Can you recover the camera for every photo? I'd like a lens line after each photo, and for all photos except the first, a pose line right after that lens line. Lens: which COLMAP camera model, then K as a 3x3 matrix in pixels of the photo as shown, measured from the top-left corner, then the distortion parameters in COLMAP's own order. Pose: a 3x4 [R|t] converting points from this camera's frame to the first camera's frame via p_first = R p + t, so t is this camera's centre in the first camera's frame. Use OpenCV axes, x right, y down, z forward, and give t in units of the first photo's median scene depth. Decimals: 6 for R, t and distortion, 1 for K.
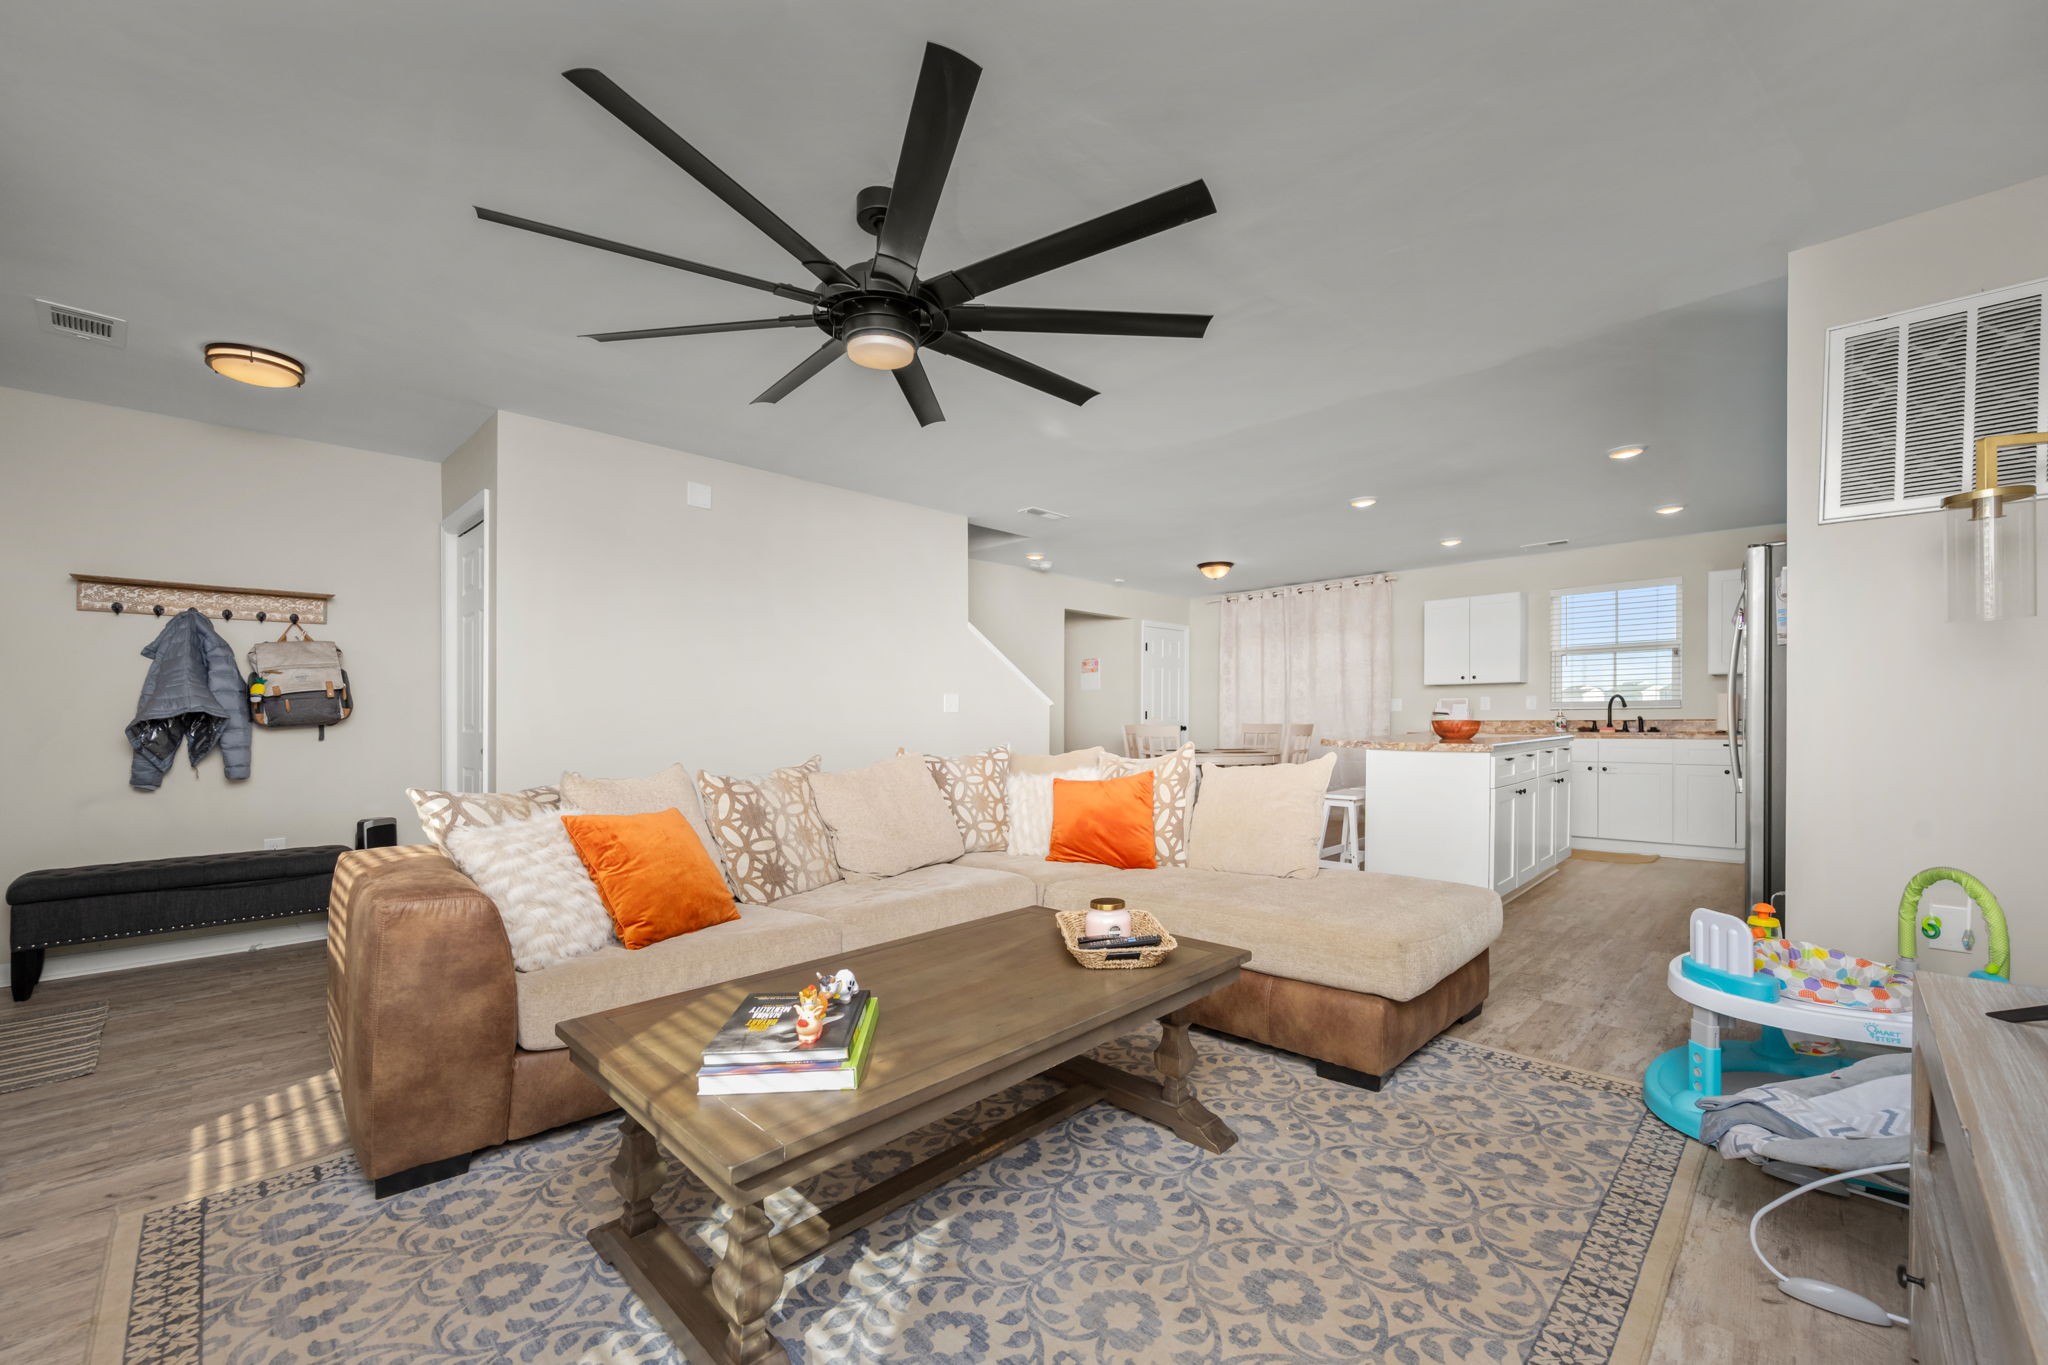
lens RADIAL K [[820.2, 0, 1025.3], [0, 820.2, 729.5], [0, 0, 1]] dist [-0.002889, -0.000043]
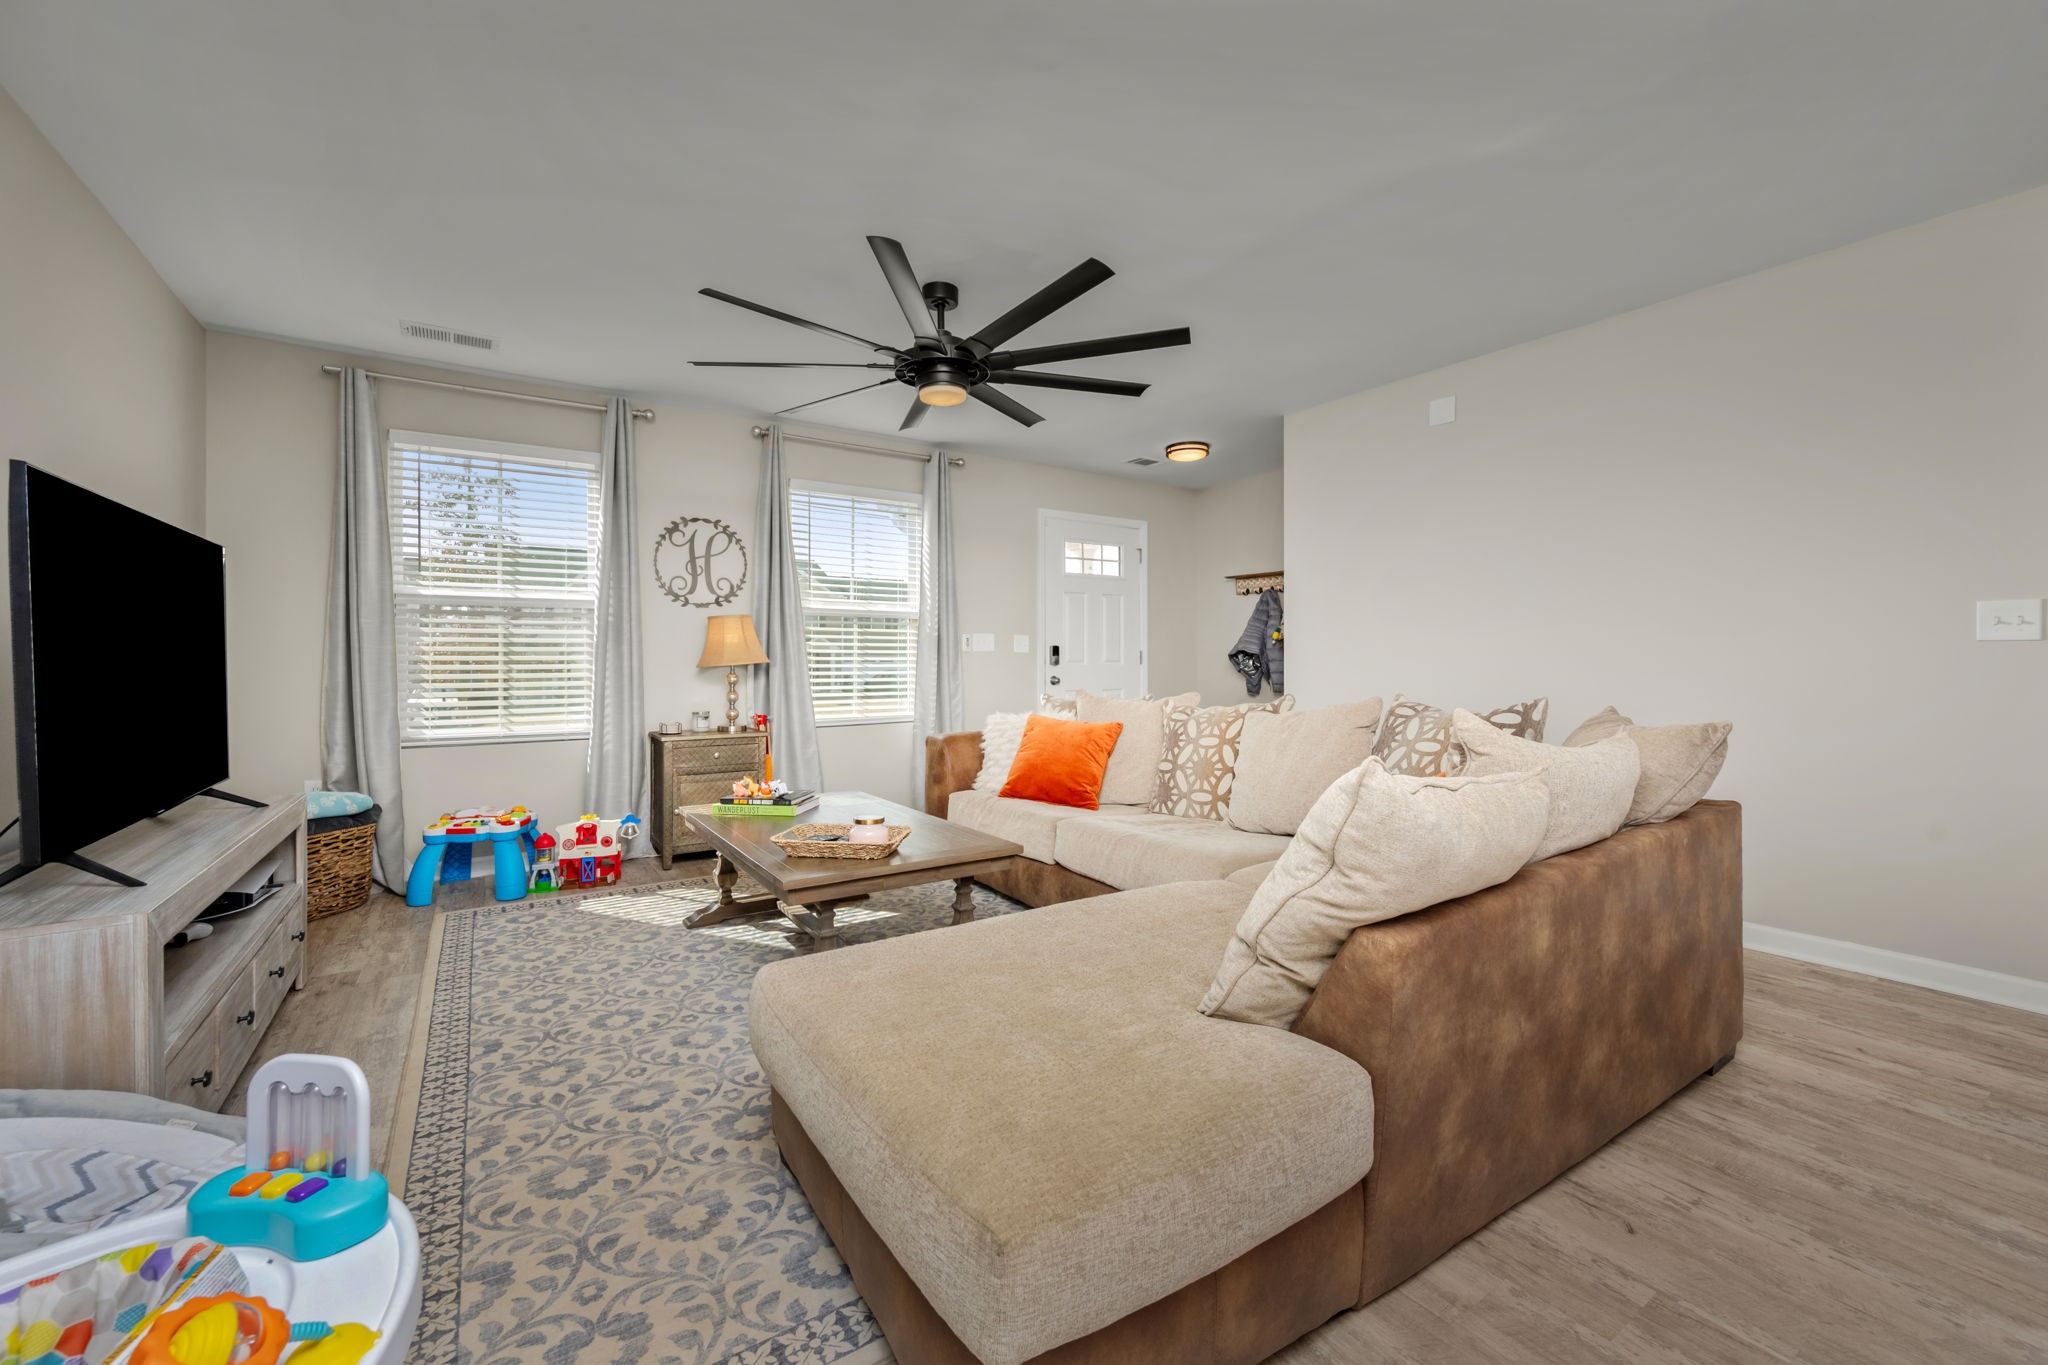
lens RADIAL K [[820.2, 0, 1028.7], [0, 820.2, 668.4], [0, 0, 1]] dist [-0.002889, -0.000043]
pose [[-0.202904, 0.018696, -0.979020, 1.394423], [-0.008495, 0.999746, 0.020853, -0.031051], [0.979162, 0.012548, -0.202693, 1.717610]]
